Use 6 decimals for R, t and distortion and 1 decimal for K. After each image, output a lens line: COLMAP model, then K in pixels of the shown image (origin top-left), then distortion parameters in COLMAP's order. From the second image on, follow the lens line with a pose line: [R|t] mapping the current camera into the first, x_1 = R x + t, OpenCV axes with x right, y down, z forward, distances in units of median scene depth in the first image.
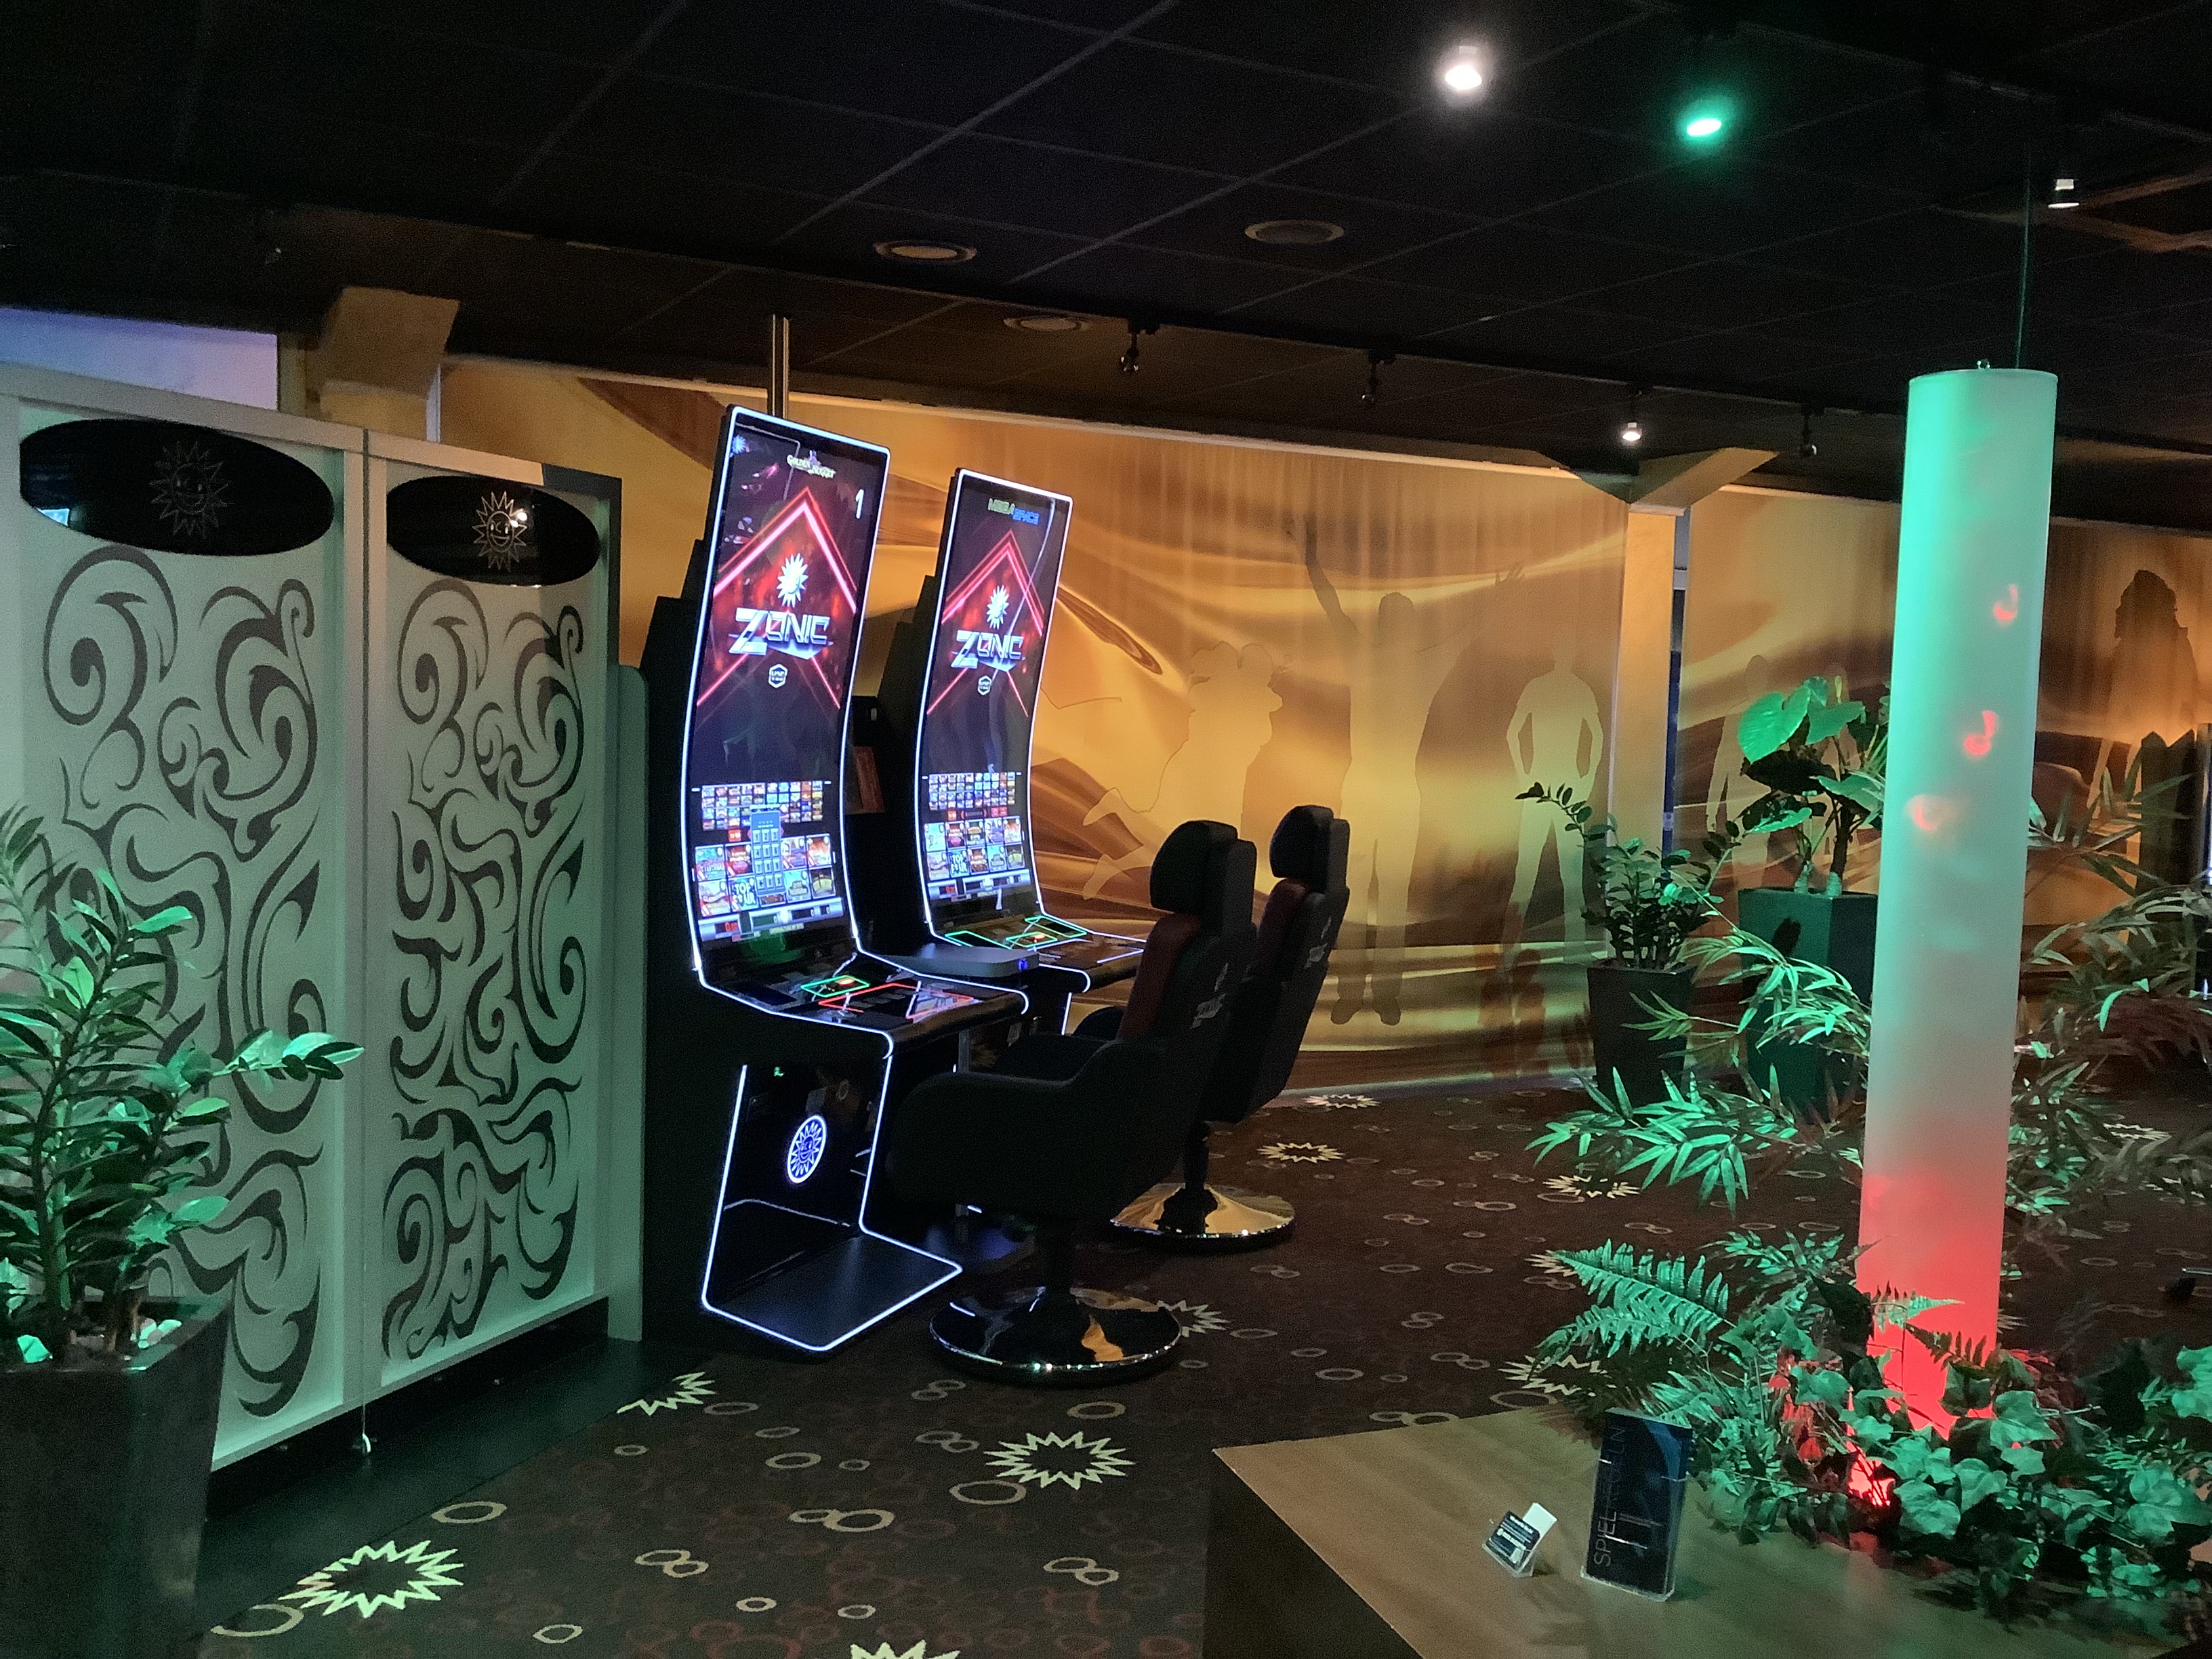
lens RADIAL K [[1968.4, 0, 1104.7], [0, 1968.4, 826.3], [0, 0, 1]] dist [0.044996, -0.087488]
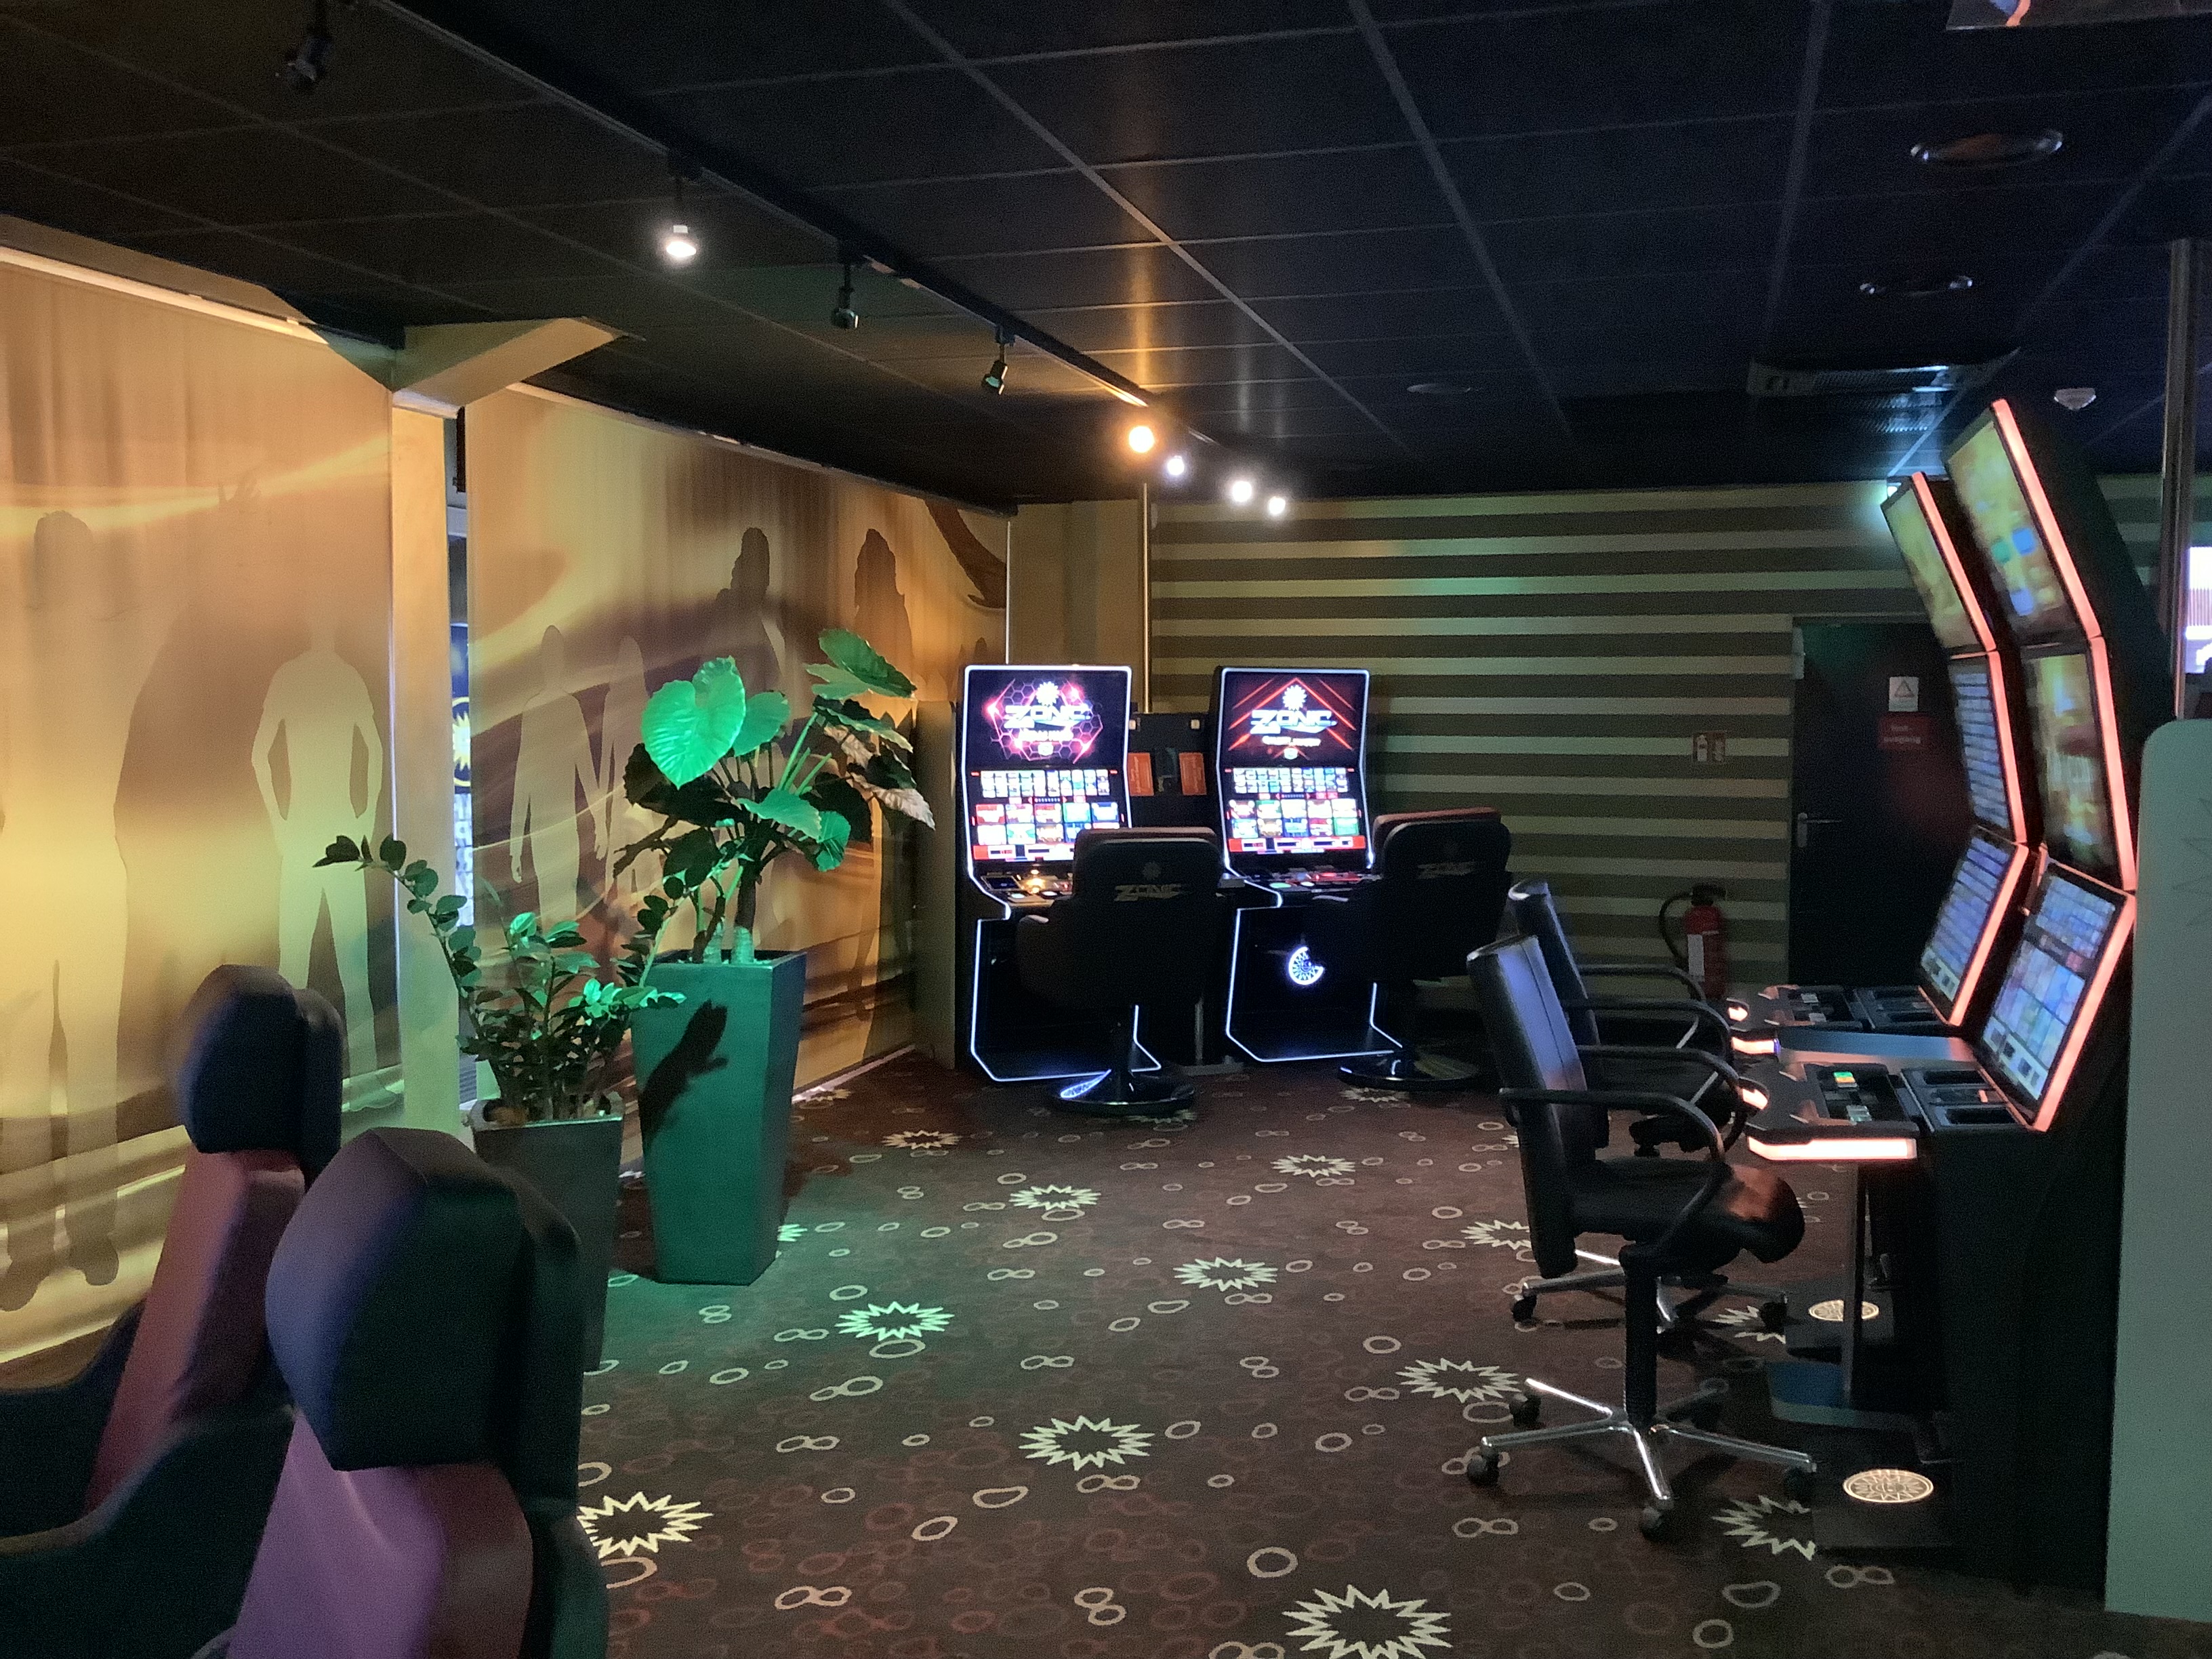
lens RADIAL K [[1968.4, 0, 1106.9], [0, 1968.4, 840.3], [0, 0, 1]] dist [0.044996, -0.087488]
pose [[0.690780, -0.079659, 0.718663, -0.052353], [0.063860, 0.996750, 0.049101, -0.034730], [-0.720239, 0.011976, 0.693622, 0.395946]]
